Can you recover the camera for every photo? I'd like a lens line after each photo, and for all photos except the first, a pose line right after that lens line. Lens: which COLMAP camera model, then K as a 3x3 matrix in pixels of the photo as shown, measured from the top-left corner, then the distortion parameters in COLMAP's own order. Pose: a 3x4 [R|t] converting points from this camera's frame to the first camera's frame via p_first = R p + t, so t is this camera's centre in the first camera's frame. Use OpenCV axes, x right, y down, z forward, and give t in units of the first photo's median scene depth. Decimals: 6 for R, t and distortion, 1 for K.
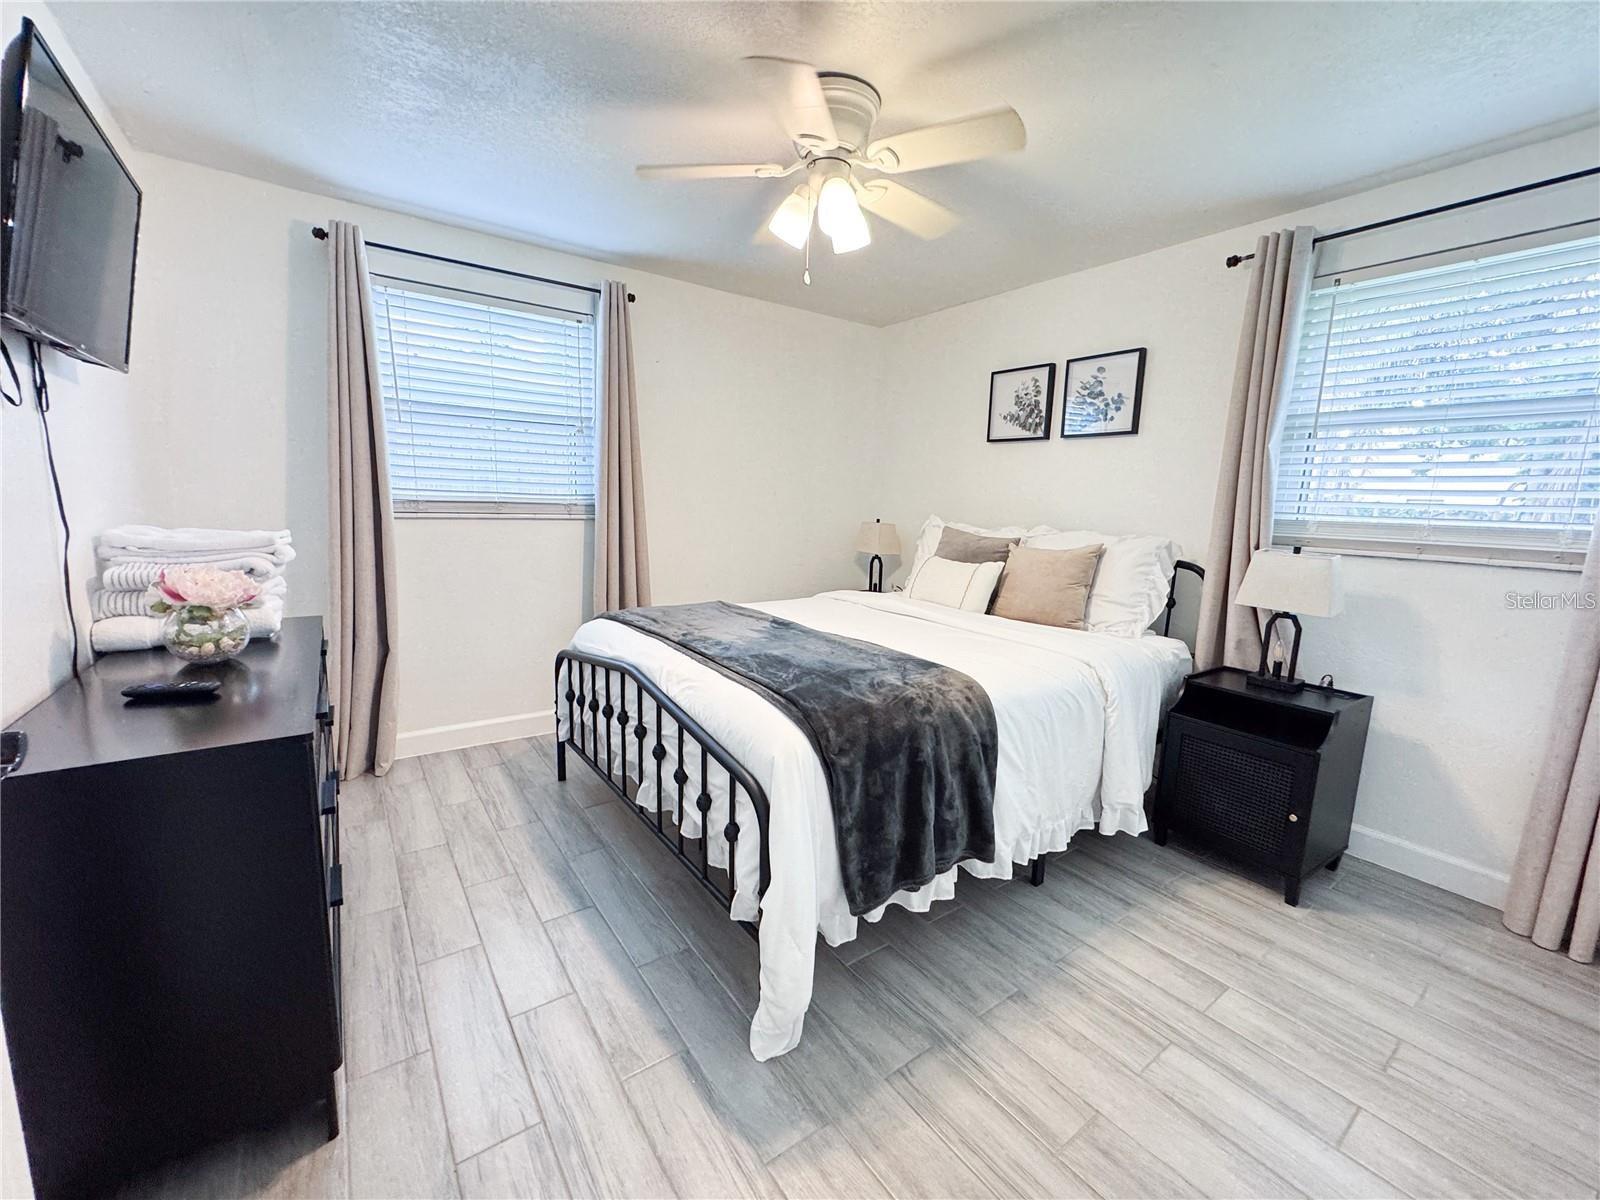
lens RADIAL K [[646.5, 0, 793.4], [0, 646.5, 601.0], [0, 0, 1]] dist [-0.010750, -0.000072]
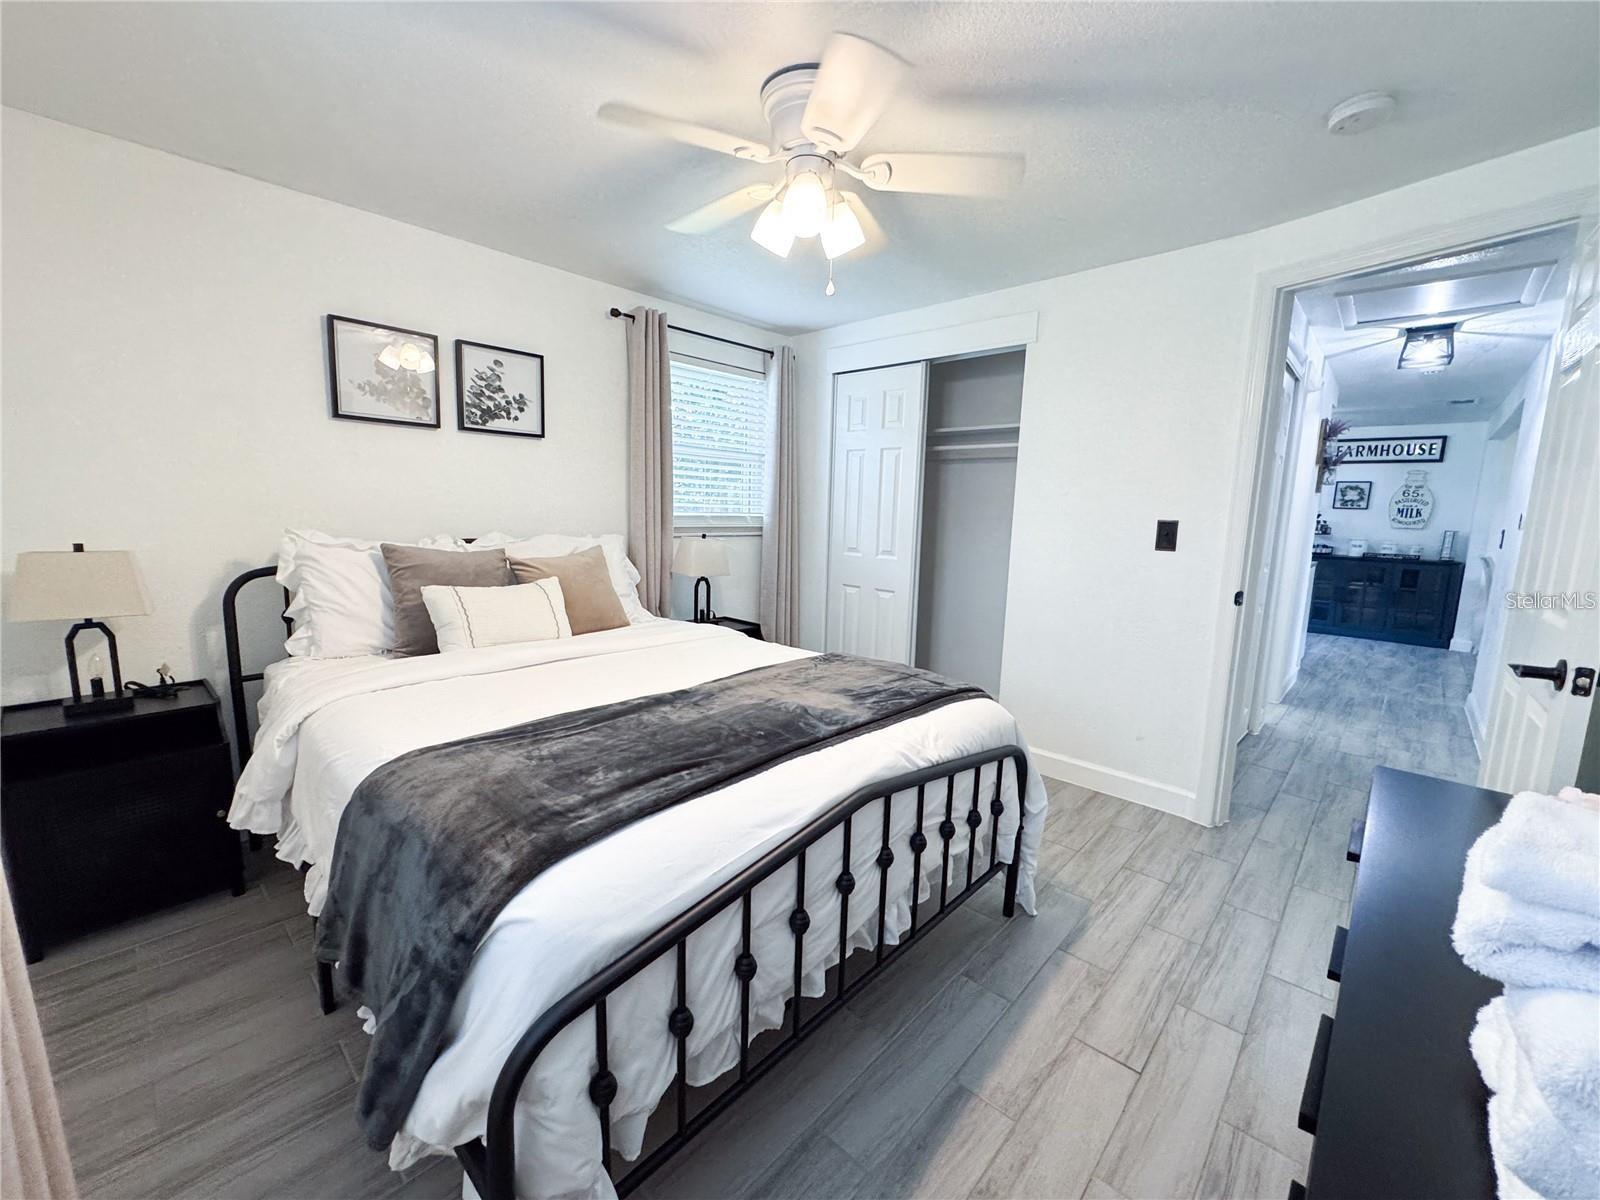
lens RADIAL K [[646.5, 0, 798.2], [0, 646.5, 602.9], [0, 0, 1]] dist [-0.010750, -0.000072]
pose [[-0.192878, -0.175291, 0.965438, -0.579951], [0.127306, 0.971127, 0.201757, -0.151605], [-0.972929, 0.161820, -0.164994, 0.779966]]
